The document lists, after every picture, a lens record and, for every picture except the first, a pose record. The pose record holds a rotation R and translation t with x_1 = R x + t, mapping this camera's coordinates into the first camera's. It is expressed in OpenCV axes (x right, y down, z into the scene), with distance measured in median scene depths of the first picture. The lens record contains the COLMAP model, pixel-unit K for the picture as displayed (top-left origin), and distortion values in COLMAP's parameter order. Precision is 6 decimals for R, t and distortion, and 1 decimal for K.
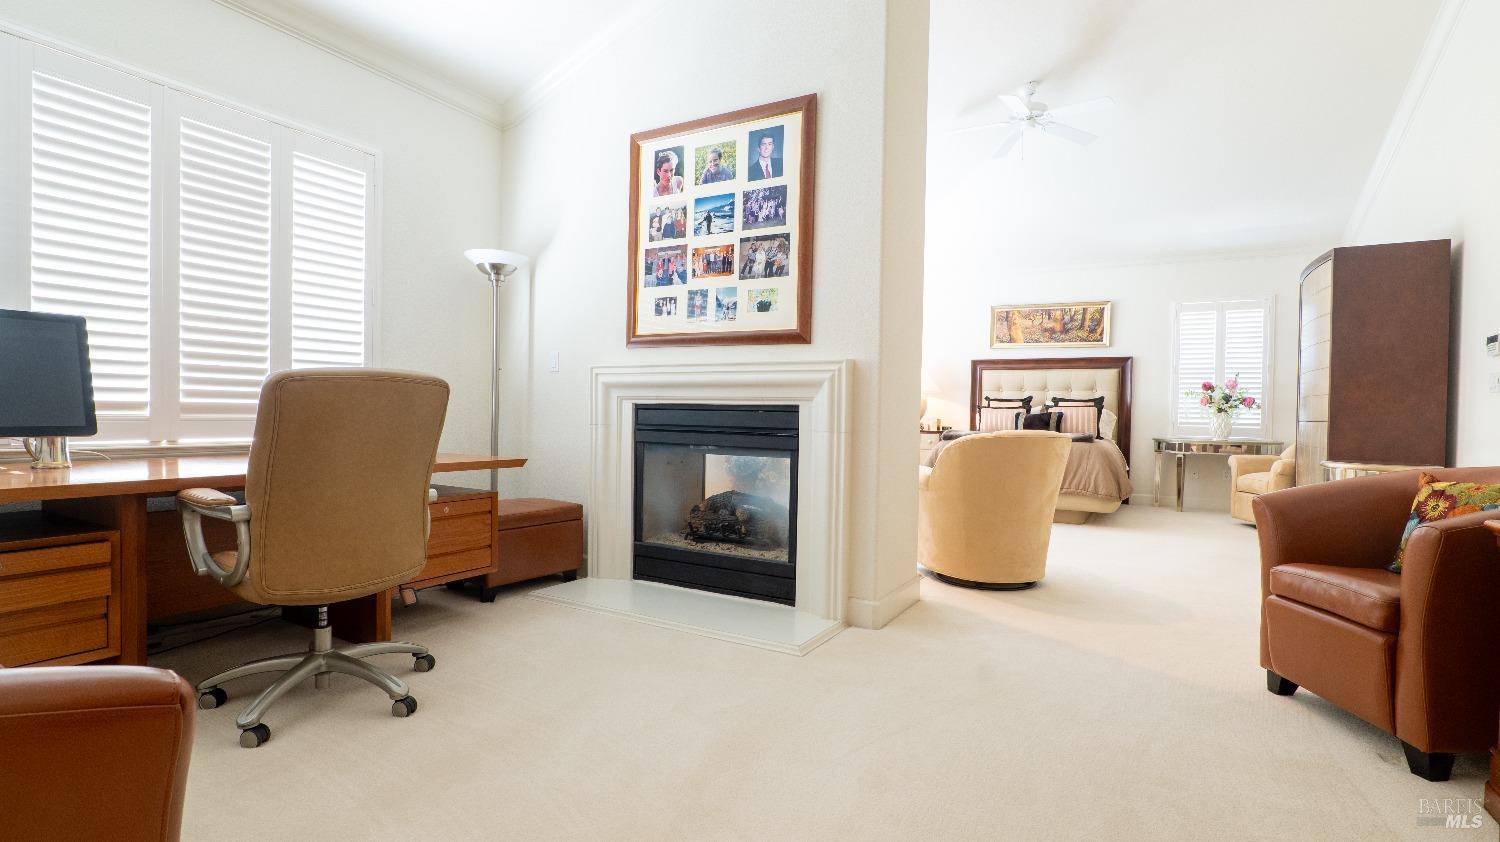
lens RADIAL K [[698.2, 0, 752.5], [0, 698.2, 423.0], [0, 0, 1]] dist [-0.021086, 0.006404]
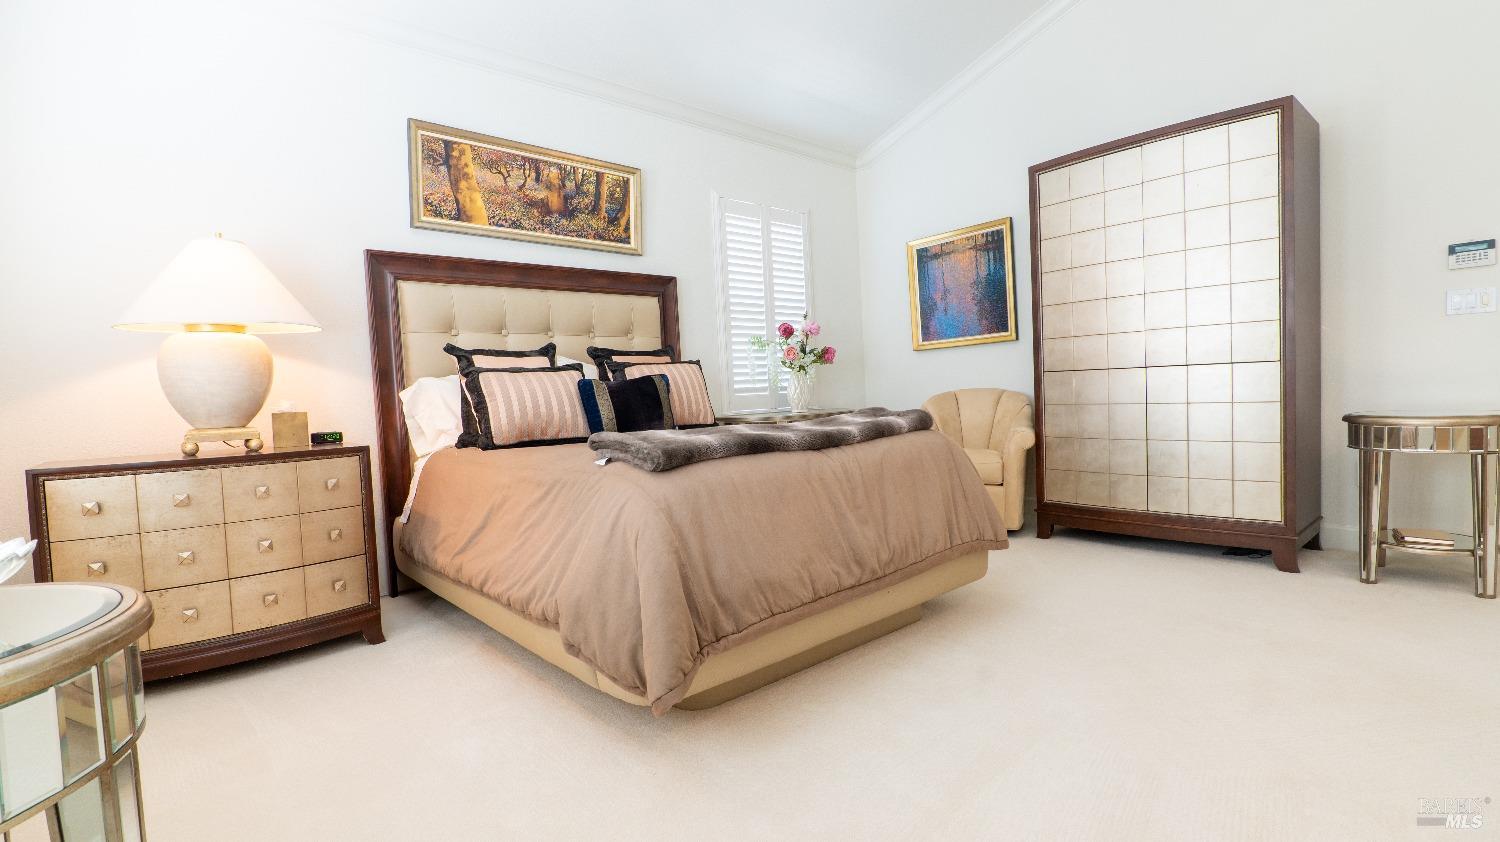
lens RADIAL K [[698.2, 0, 752.5], [0, 698.2, 423.0], [0, 0, 1]] dist [-0.021086, 0.006404]
pose [[0.318454, -0.078413, 0.944690, 0.022018], [0.061084, 0.996199, 0.062097, -0.008690], [-0.945968, 0.037931, 0.322034, 0.736337]]
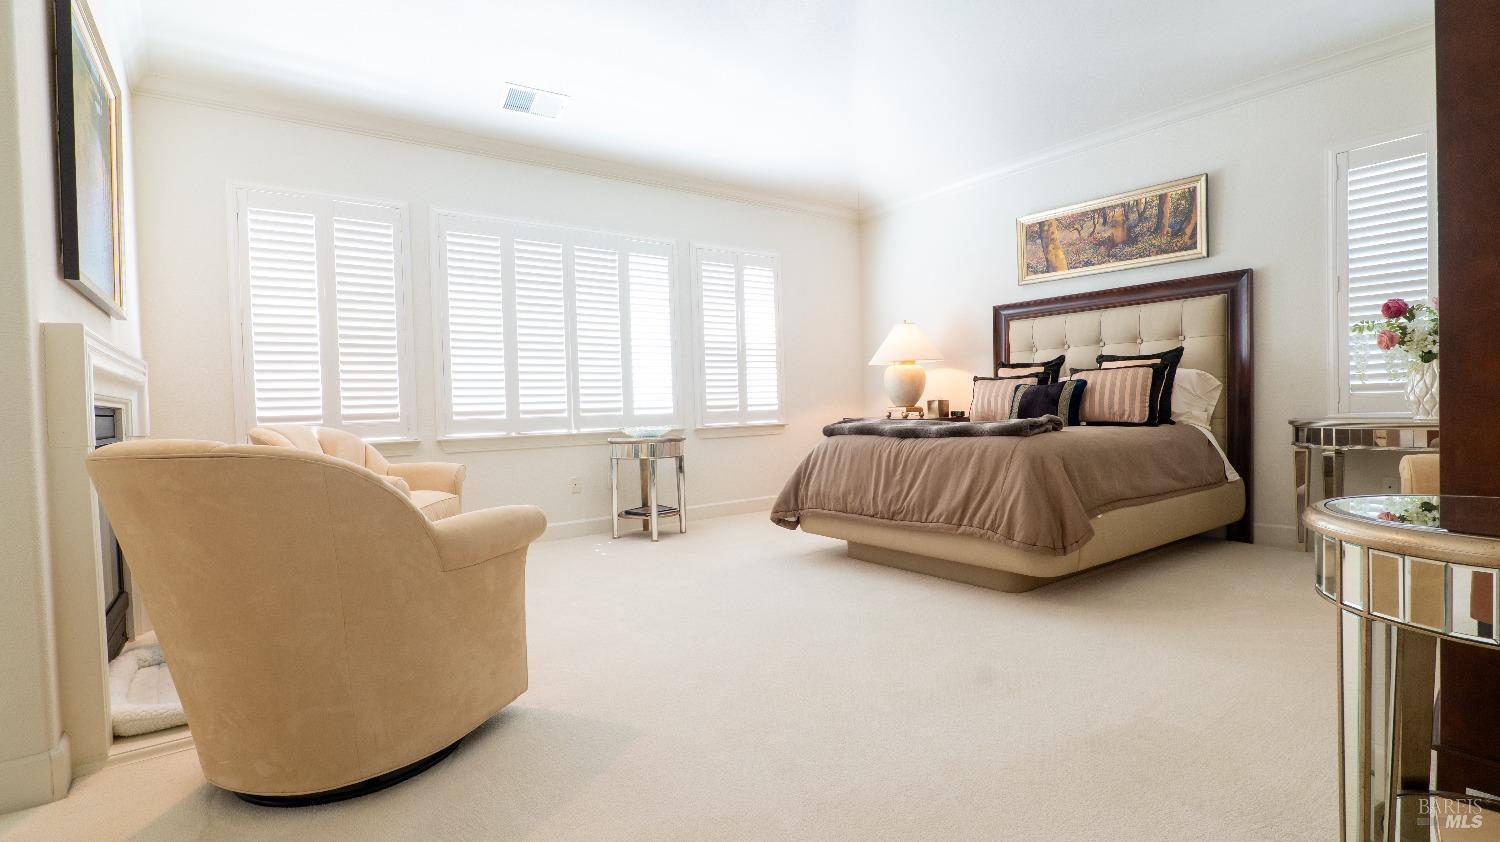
lens RADIAL K [[698.2, 0, 752.5], [0, 698.2, 423.0], [0, 0, 1]] dist [-0.021086, 0.006404]
pose [[0.917714, -0.034242, -0.395764, 0.387464], [0.039372, 0.999213, 0.004845, 0.005681], [0.395286, -0.020028, 0.918340, 0.341680]]
